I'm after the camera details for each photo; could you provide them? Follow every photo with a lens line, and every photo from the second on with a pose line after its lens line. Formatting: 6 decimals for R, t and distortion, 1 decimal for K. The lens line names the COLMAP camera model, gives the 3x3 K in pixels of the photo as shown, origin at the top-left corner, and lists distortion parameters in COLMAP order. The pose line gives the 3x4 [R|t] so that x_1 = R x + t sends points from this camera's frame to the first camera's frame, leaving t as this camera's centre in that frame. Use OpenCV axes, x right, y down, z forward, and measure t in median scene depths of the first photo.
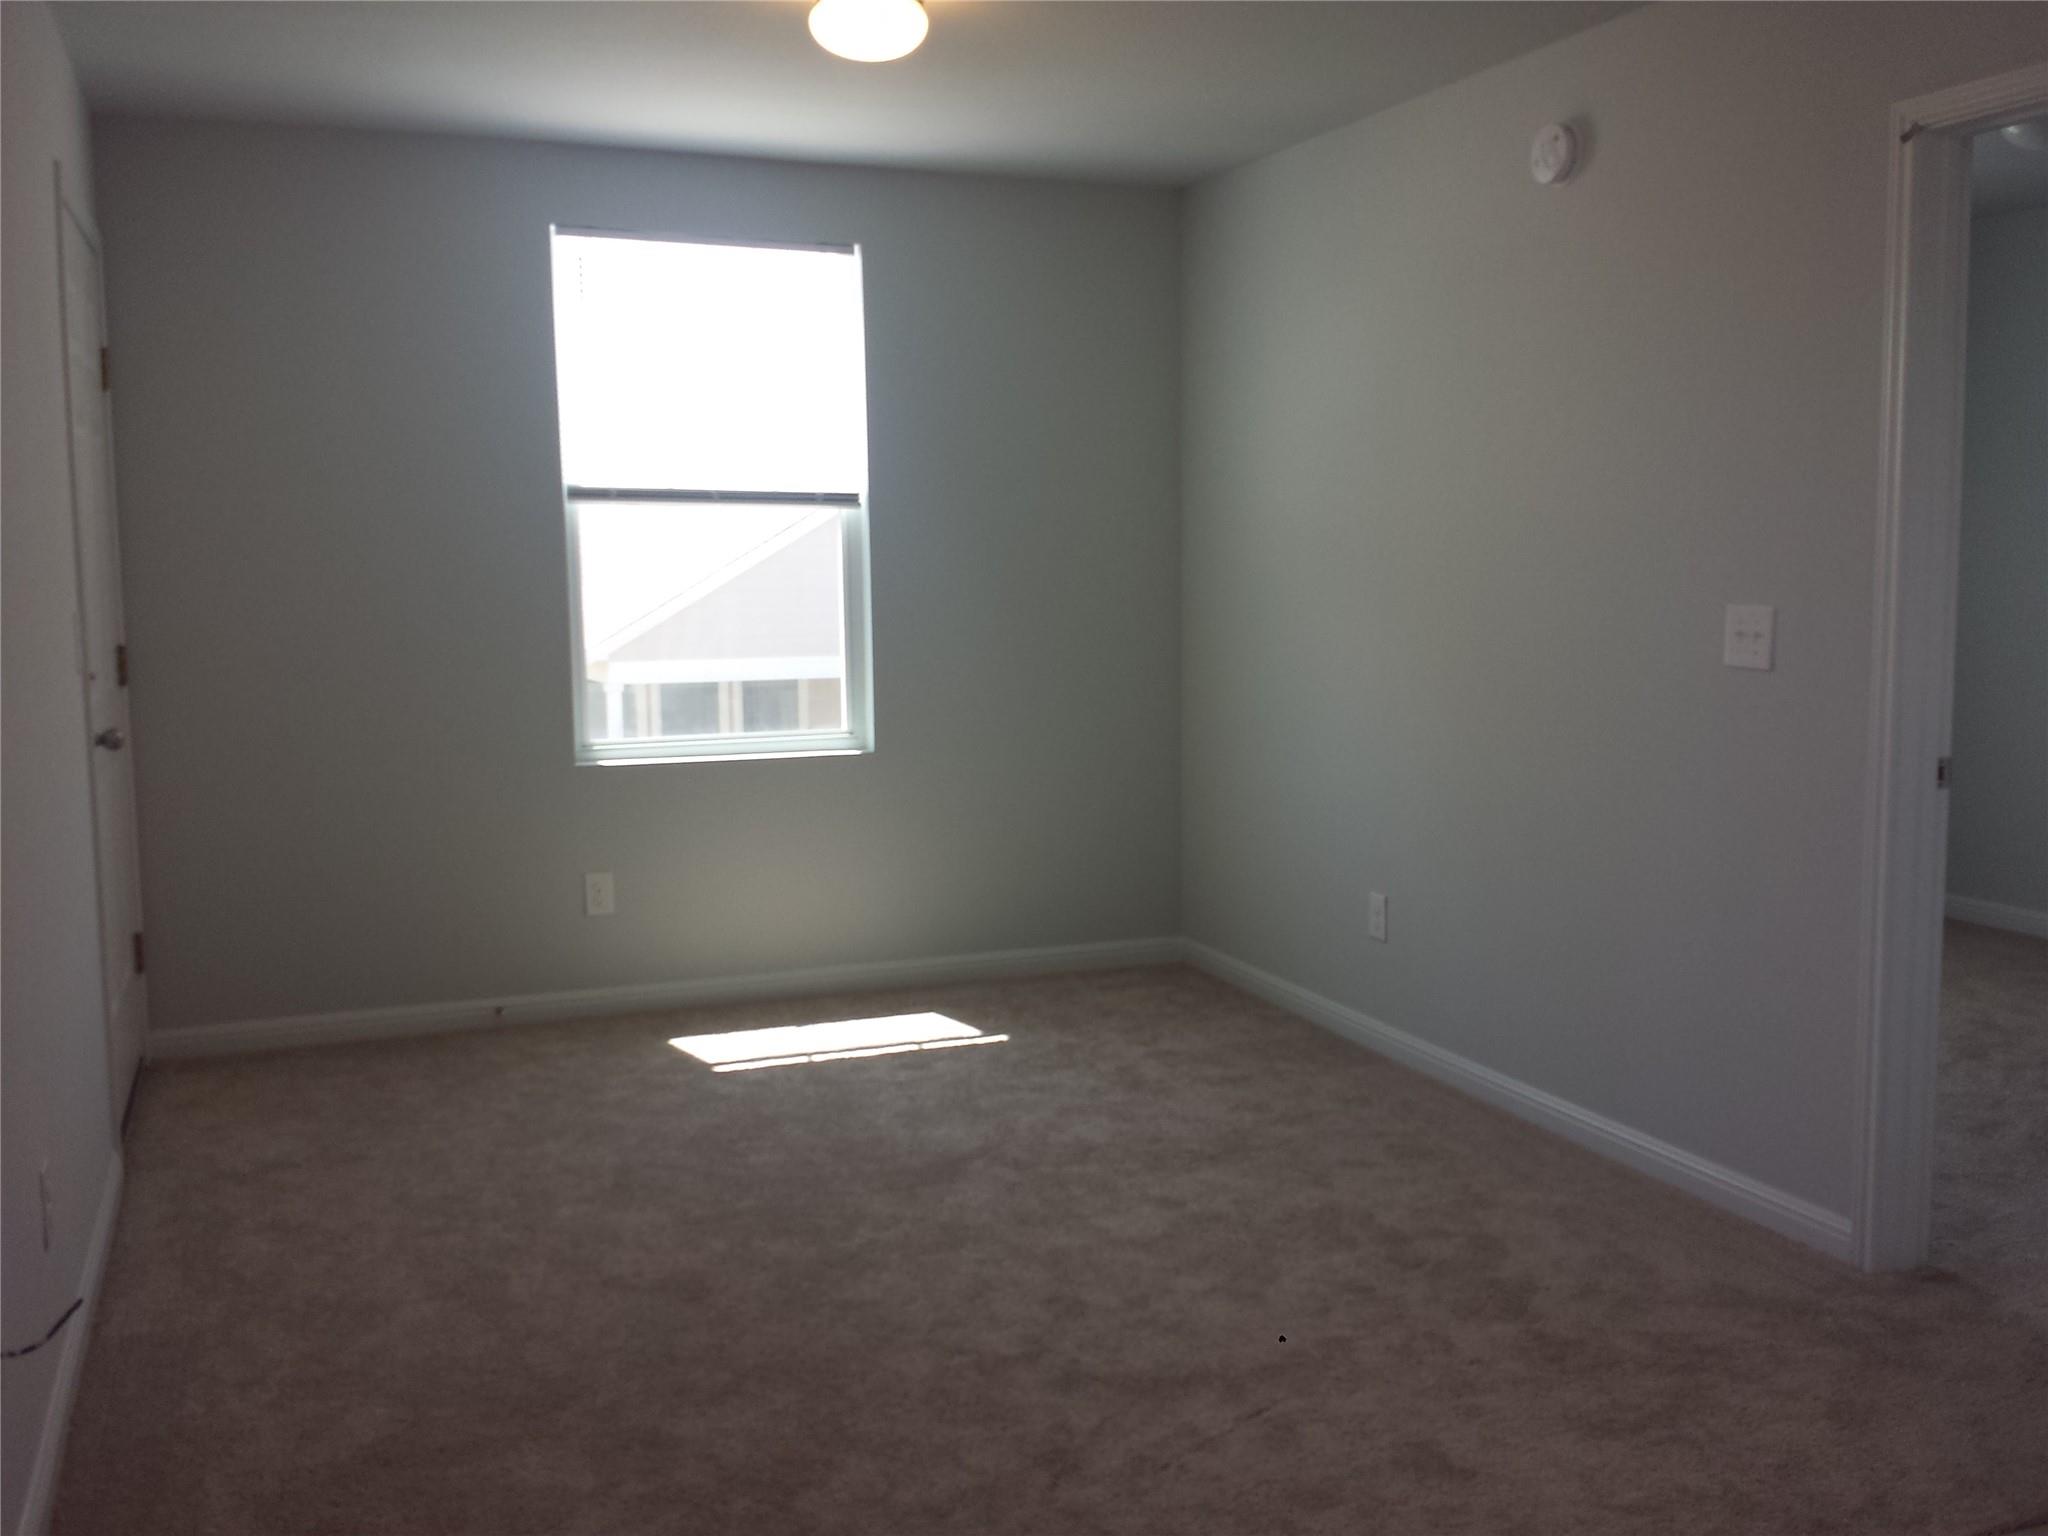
lens RADIAL K [[1898.4, 0, 1040.9], [0, 1898.4, 749.1], [0, 0, 1]] dist [0.135999, -0.324741]
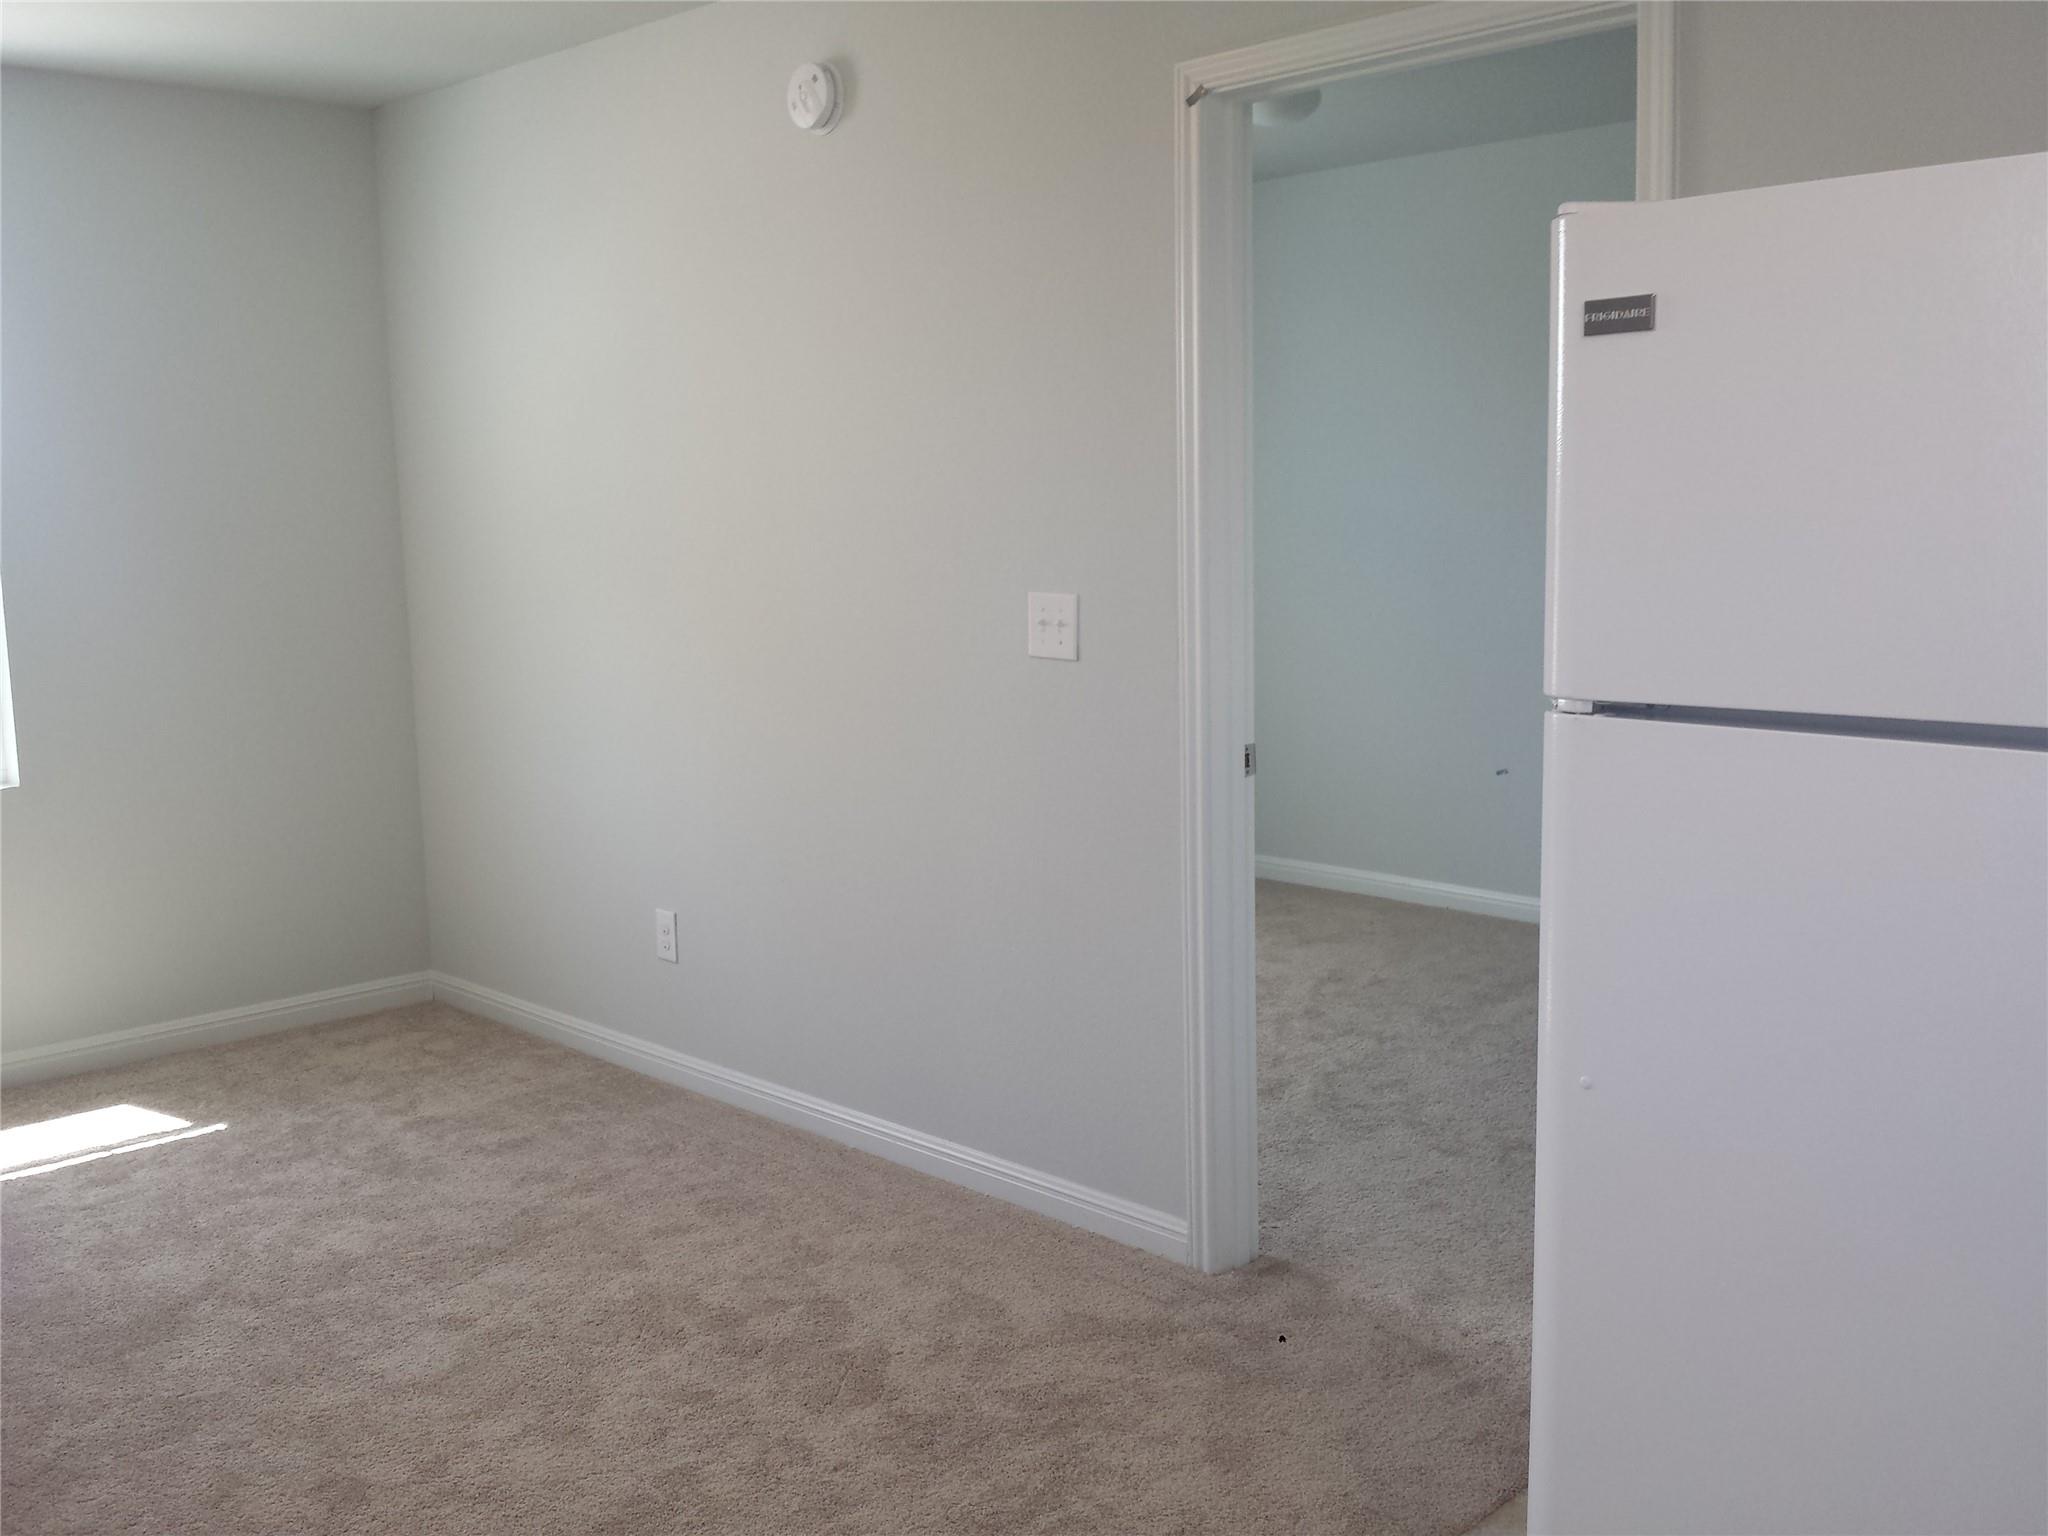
lens RADIAL K [[1900.8, 0, 1046.9], [0, 1900.8, 773.2], [0, 0, 1]] dist [0.113946, -0.314813]
pose [[0.918071, -0.064497, 0.391135, -0.008830], [0.050606, 0.997671, 0.045731, -0.028882], [-0.393173, -0.022191, 0.919197, 0.135284]]
